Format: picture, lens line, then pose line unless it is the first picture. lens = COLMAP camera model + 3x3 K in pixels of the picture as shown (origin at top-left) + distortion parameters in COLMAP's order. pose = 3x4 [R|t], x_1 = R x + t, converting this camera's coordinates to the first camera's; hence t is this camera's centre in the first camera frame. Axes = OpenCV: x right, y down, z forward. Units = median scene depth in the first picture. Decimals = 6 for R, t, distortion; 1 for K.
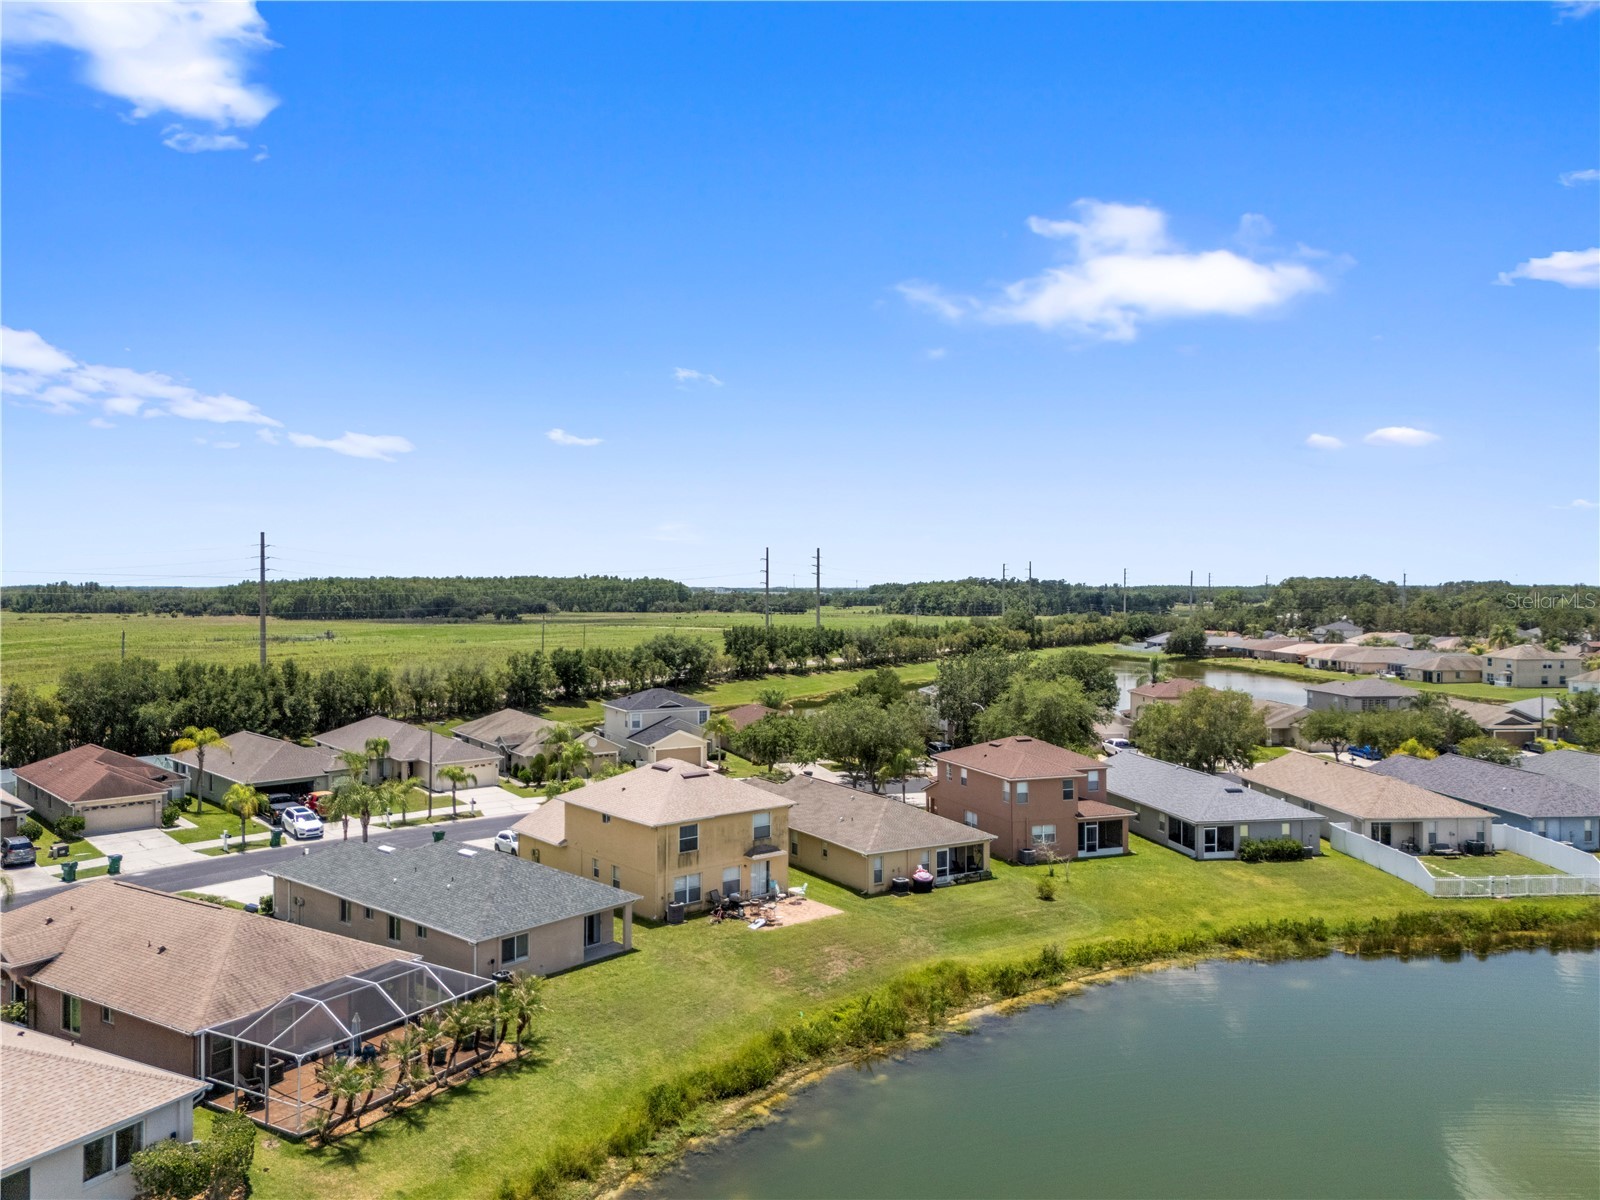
lens RADIAL K [[1180.0, 0, 800.0], [0, 1180.0, 600.0], [0, 0, 1]] dist [0.058067, -0.036875]
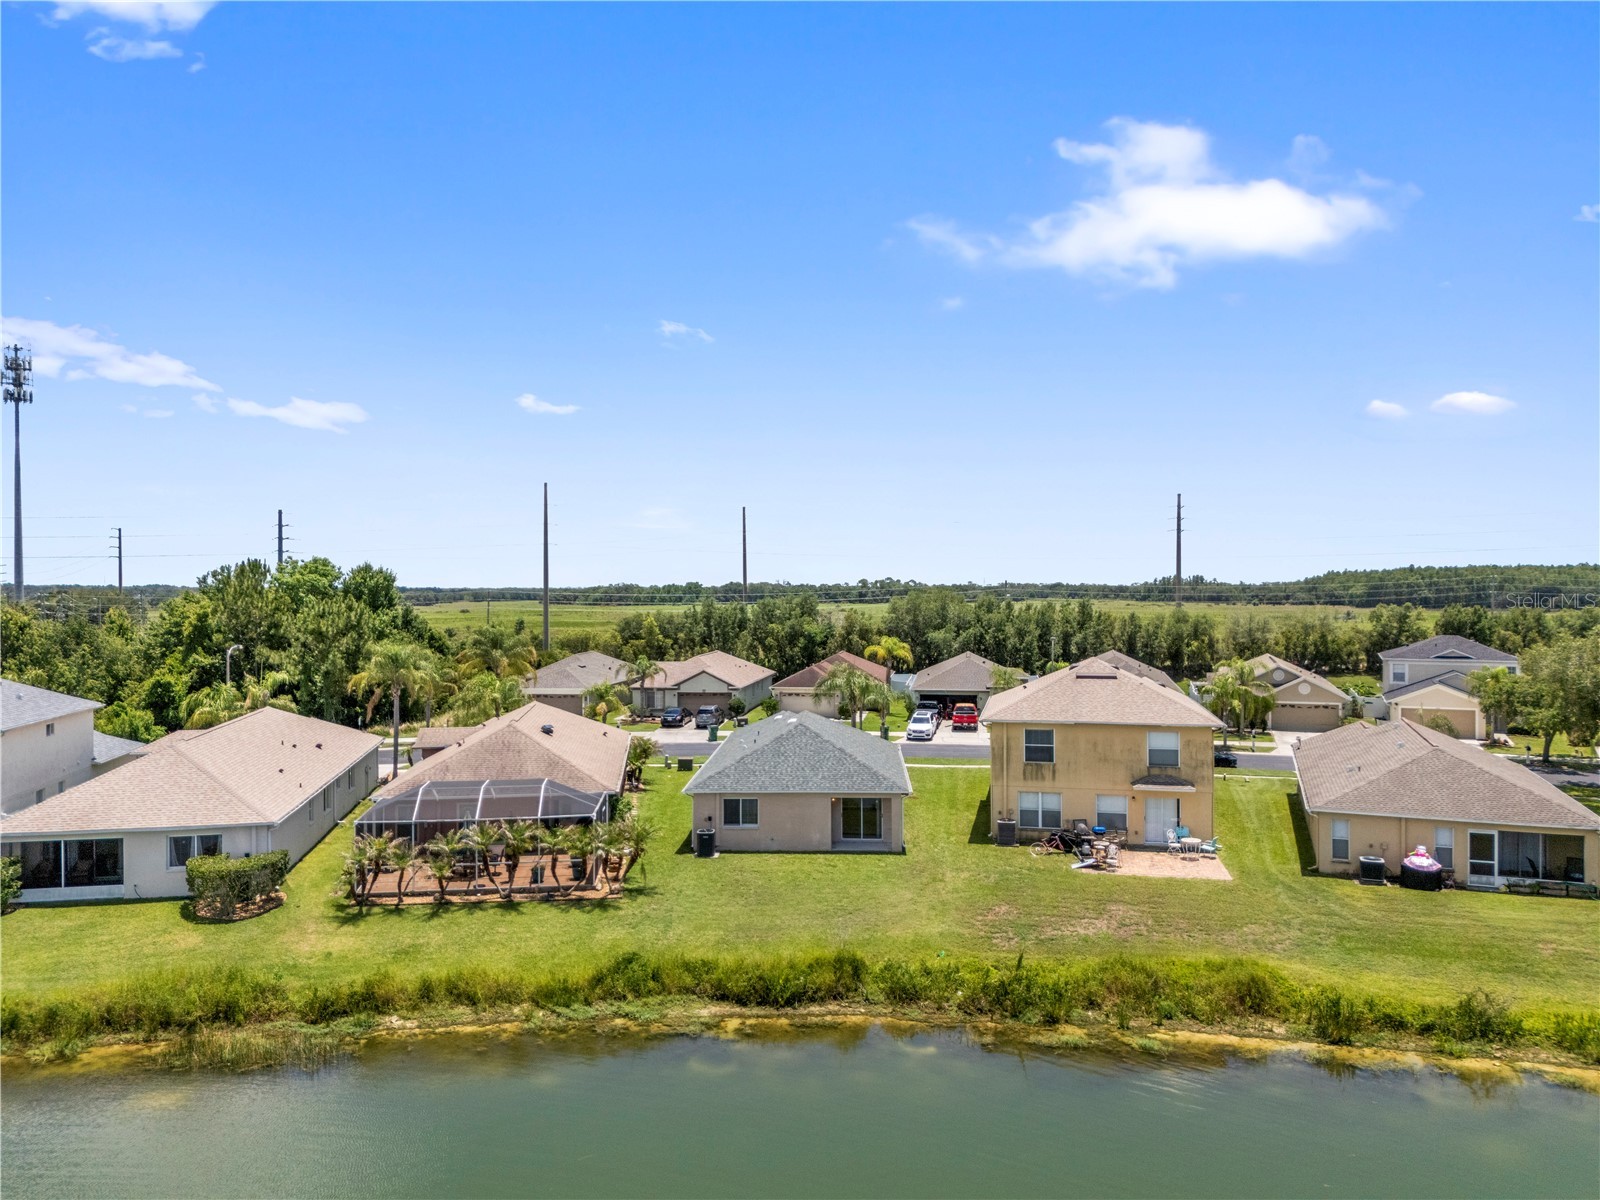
lens RADIAL K [[1176.4, 0, 807.3], [0, 1176.4, 604.2], [0, 0, 1]] dist [0.077286, -0.087572]
pose [[0.628034, 0.007433, -0.778150, 0.398202], [-0.006359, 0.999970, 0.004419, 0.098808], [0.778160, 0.002173, 0.628063, 0.363704]]
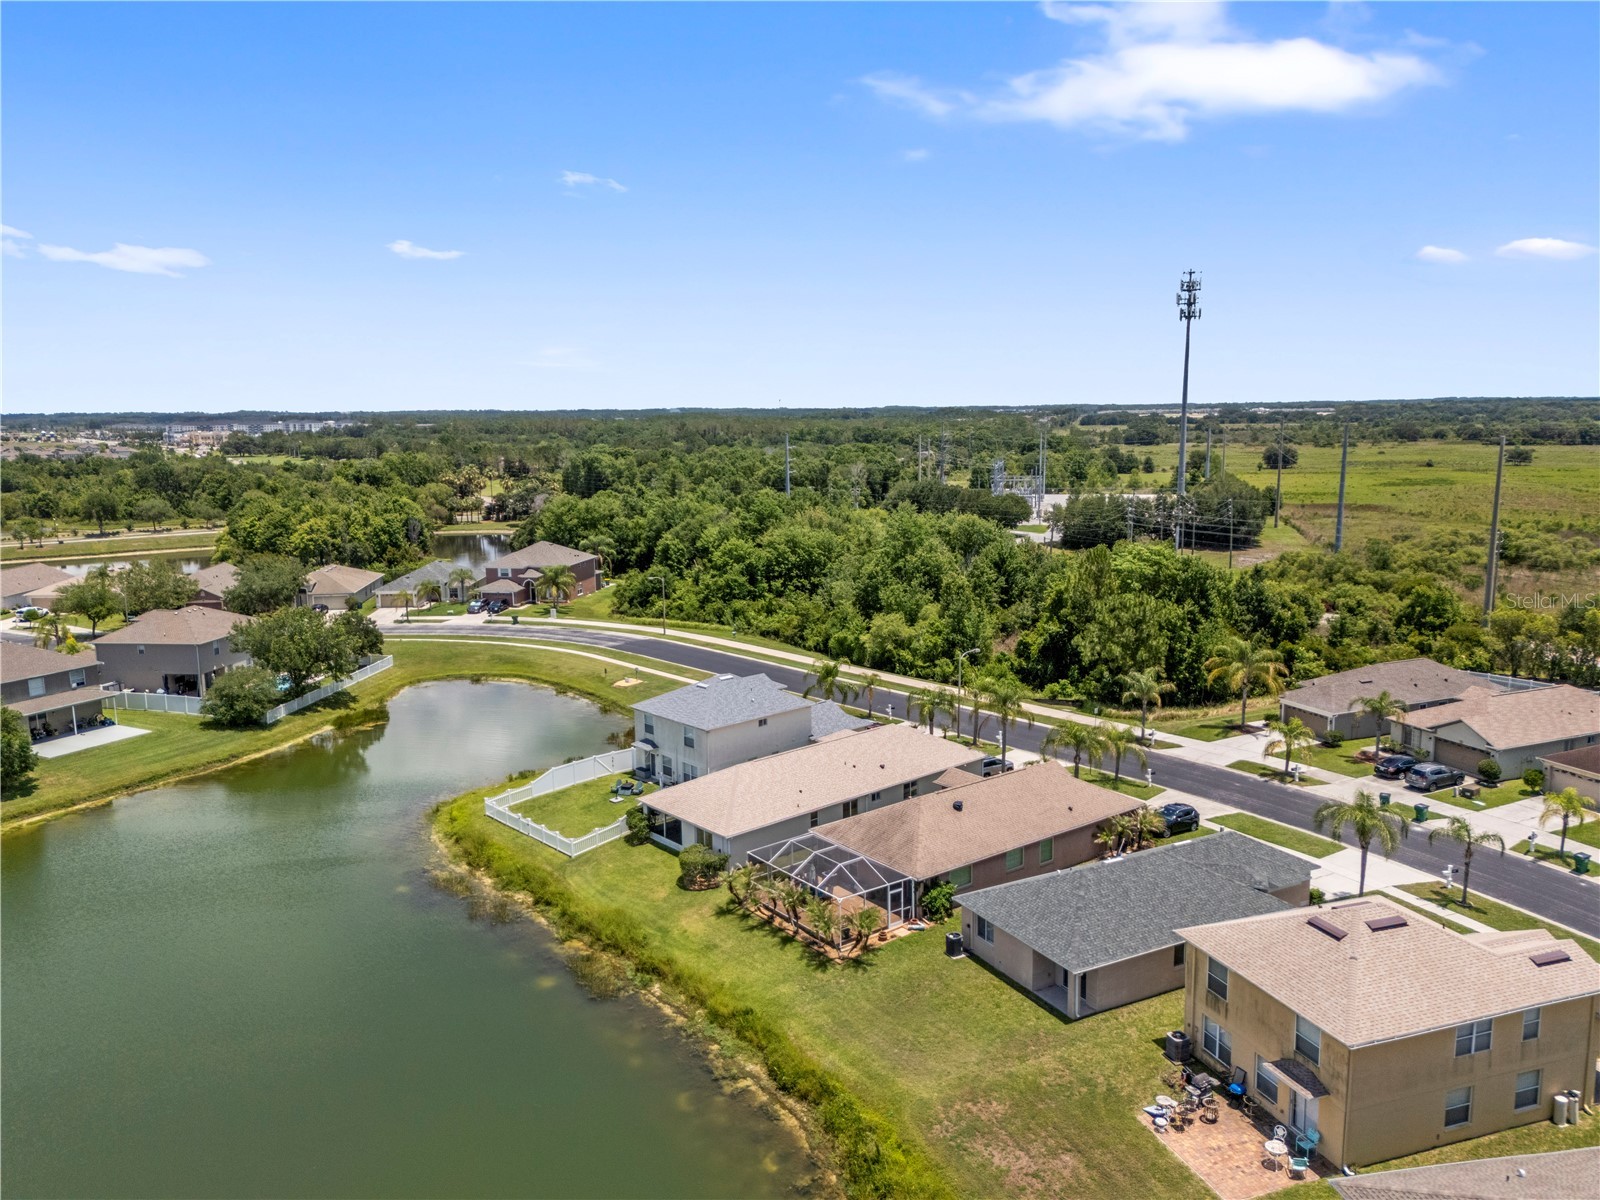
lens RADIAL K [[1176.4, 0, 807.3], [0, 1176.4, 604.2], [0, 0, 1]] dist [0.077286, -0.087572]
pose [[-0.342679, 0.155779, -0.926447, 0.629534], [-0.006788, 0.985720, 0.168256, -0.147741], [0.939428, 0.063947, -0.336728, 0.917786]]
